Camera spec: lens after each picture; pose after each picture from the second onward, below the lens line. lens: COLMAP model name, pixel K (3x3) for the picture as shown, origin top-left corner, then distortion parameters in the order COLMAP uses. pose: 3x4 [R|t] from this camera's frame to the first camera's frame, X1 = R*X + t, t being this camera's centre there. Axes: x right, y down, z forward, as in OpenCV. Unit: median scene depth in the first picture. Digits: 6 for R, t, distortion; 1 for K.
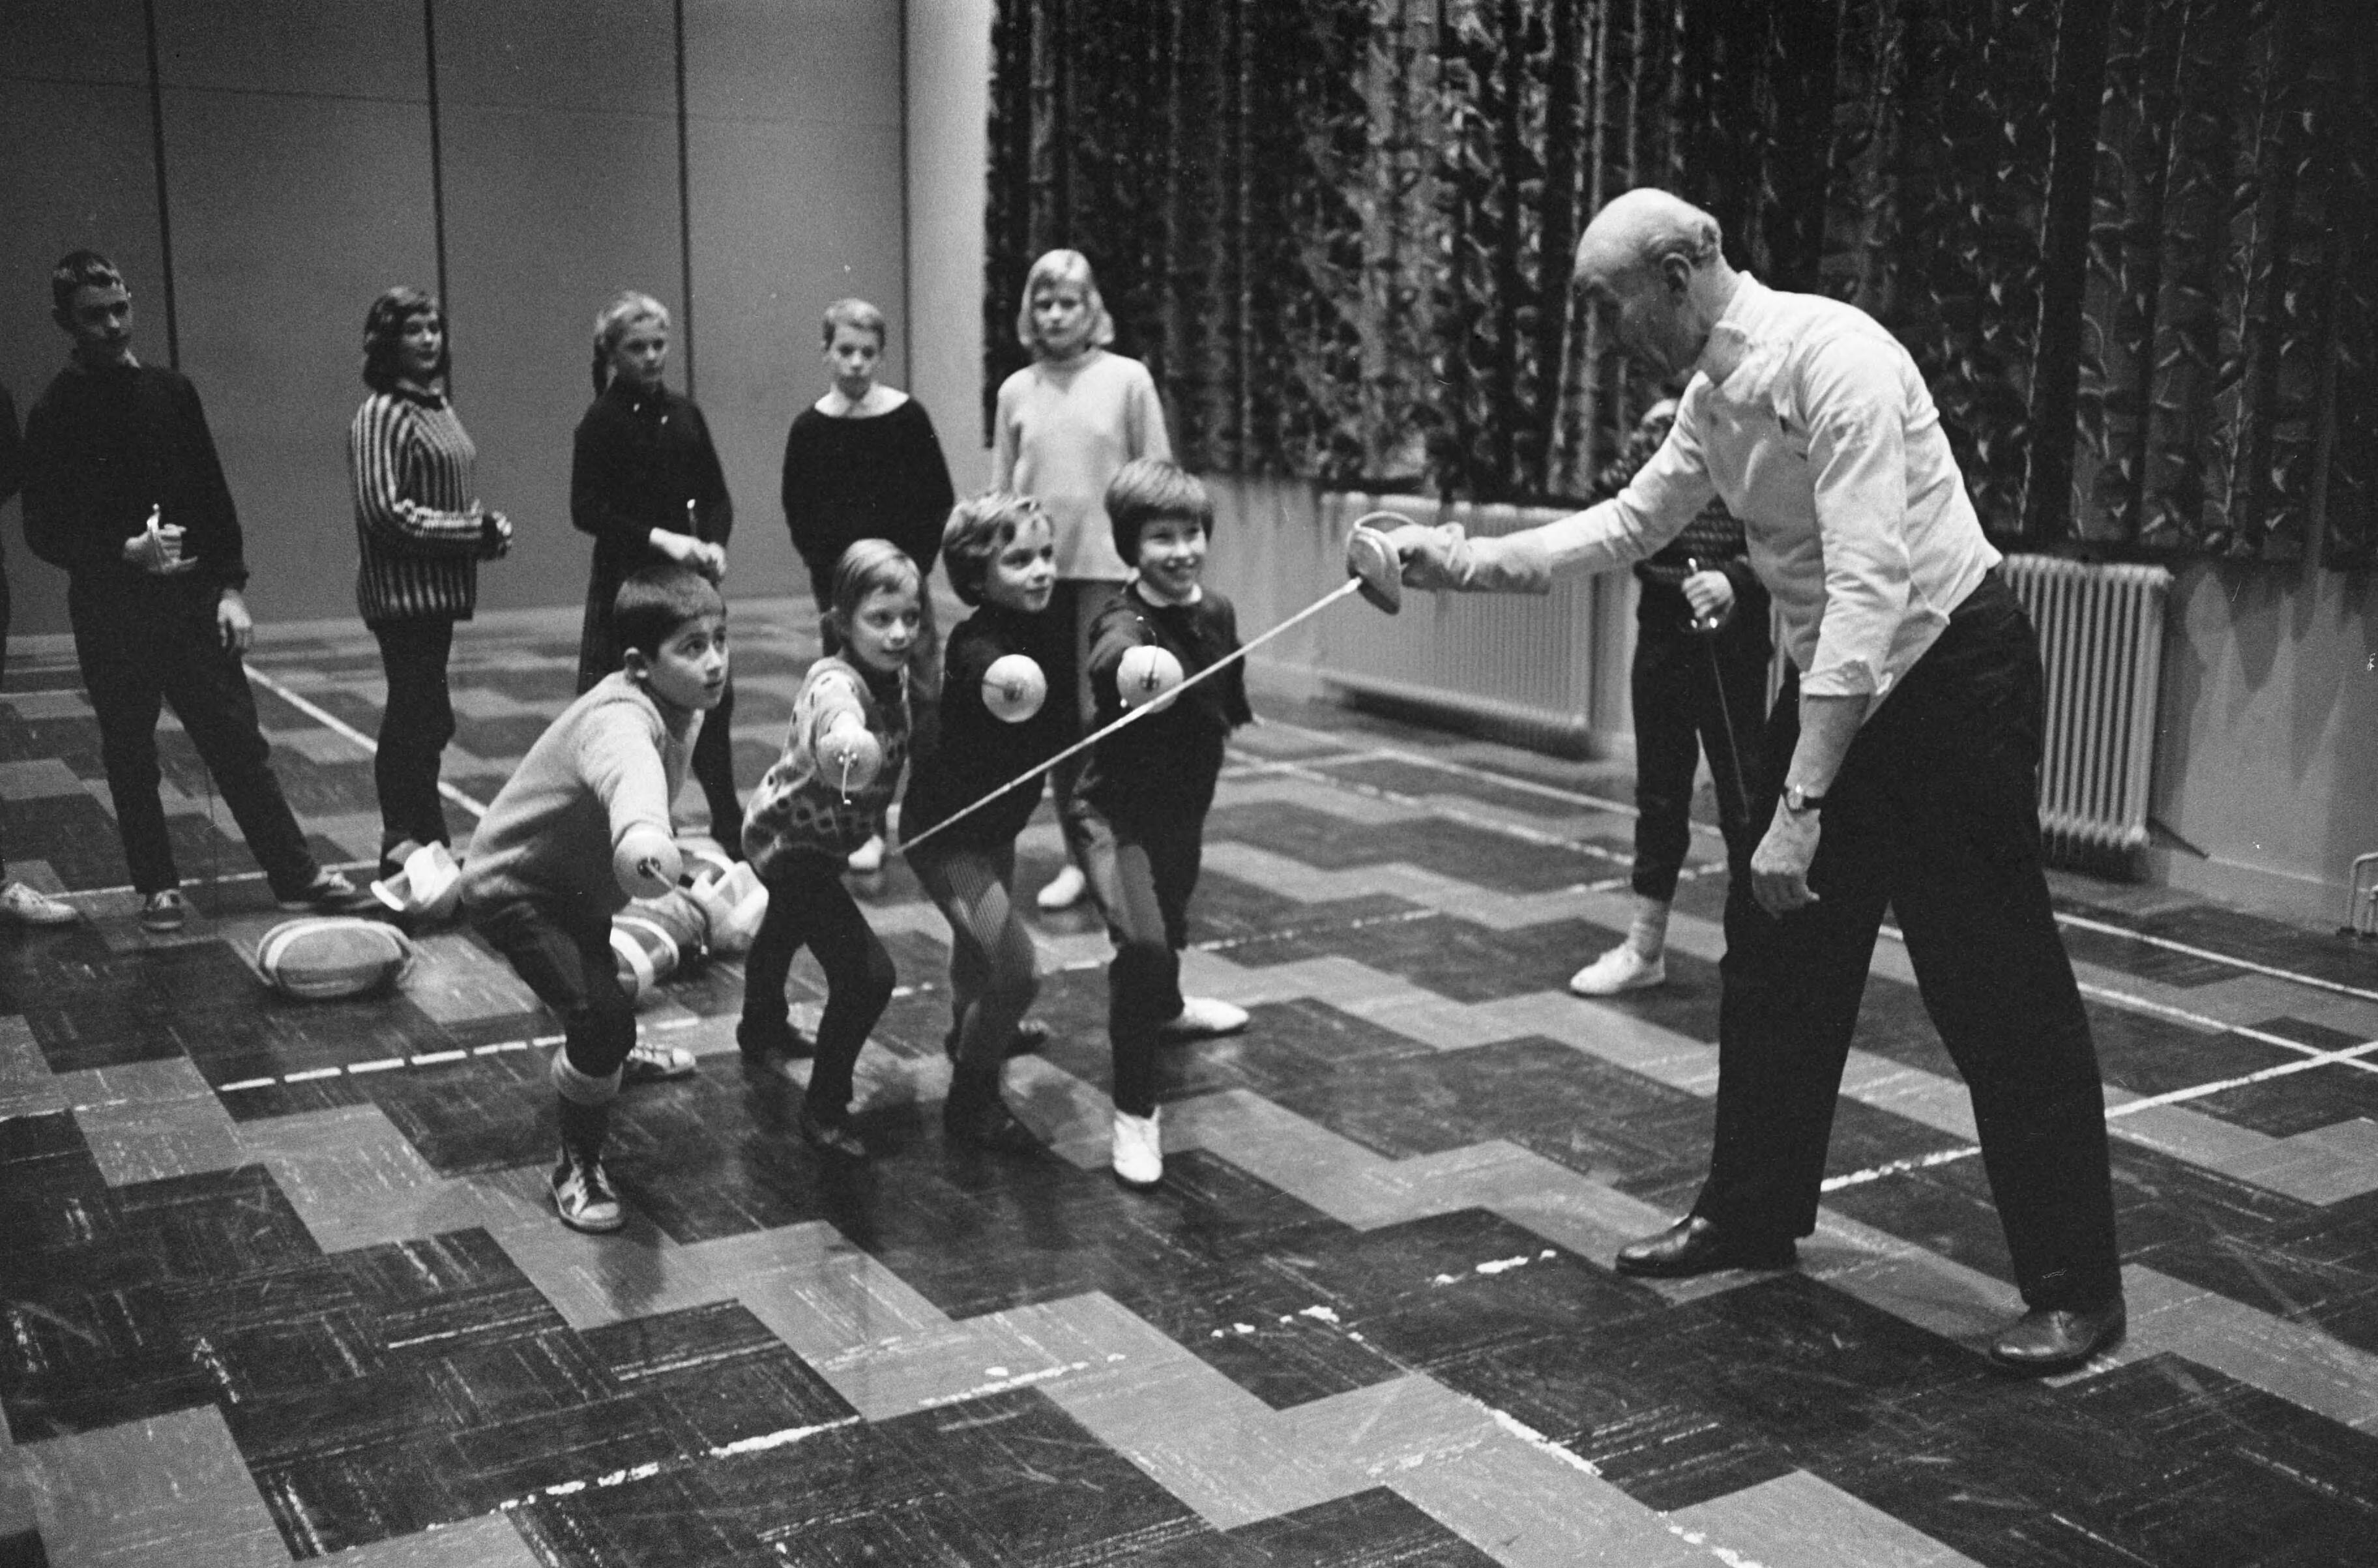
lens RADIAL K [[2411.4, 0, 1191.7], [0, 2411.4, 792.7], [0, 0, 1]] dist [-0.000264, 0.000000]
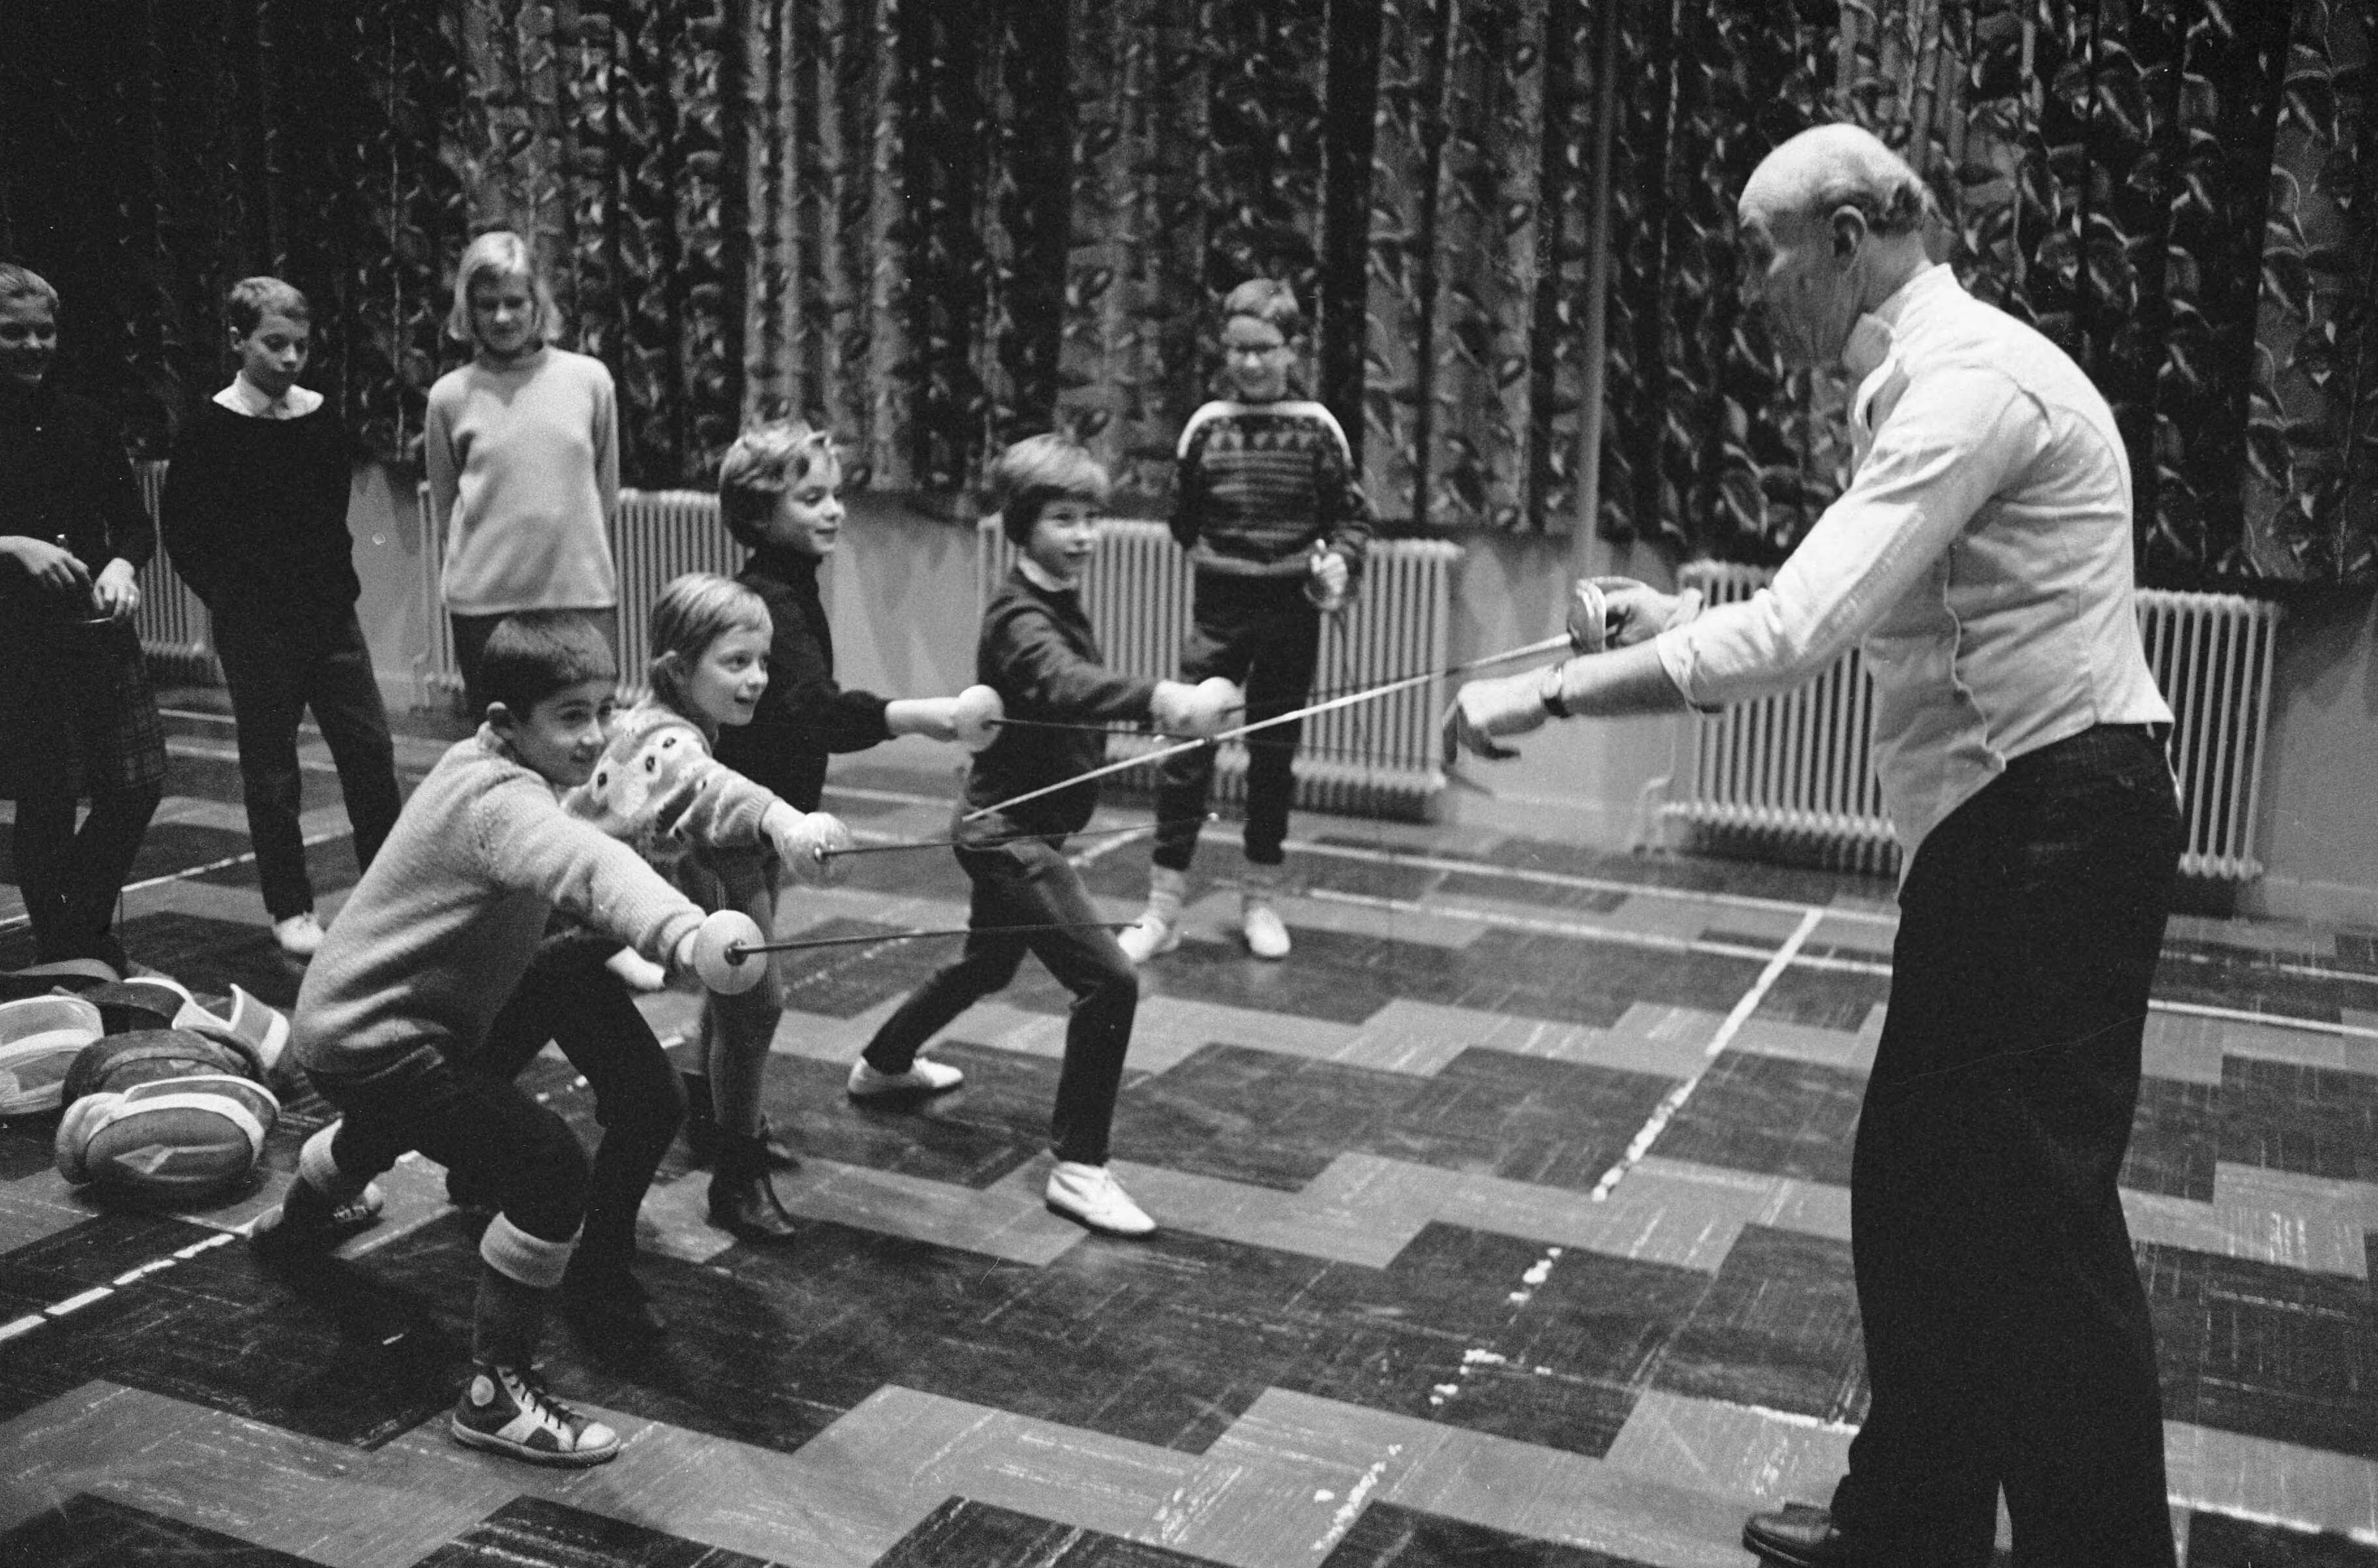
lens RADIAL K [[2411.4, 0, 1199.5], [0, 2411.4, 778.9], [0, 0, 1]] dist [-0.000264, 0.000000]
pose [[0.822925, -0.095559, 0.560056, -0.330838], [0.083995, 0.995384, 0.046418, -0.045206], [-0.561906, 0.008844, 0.827154, 0.133858]]
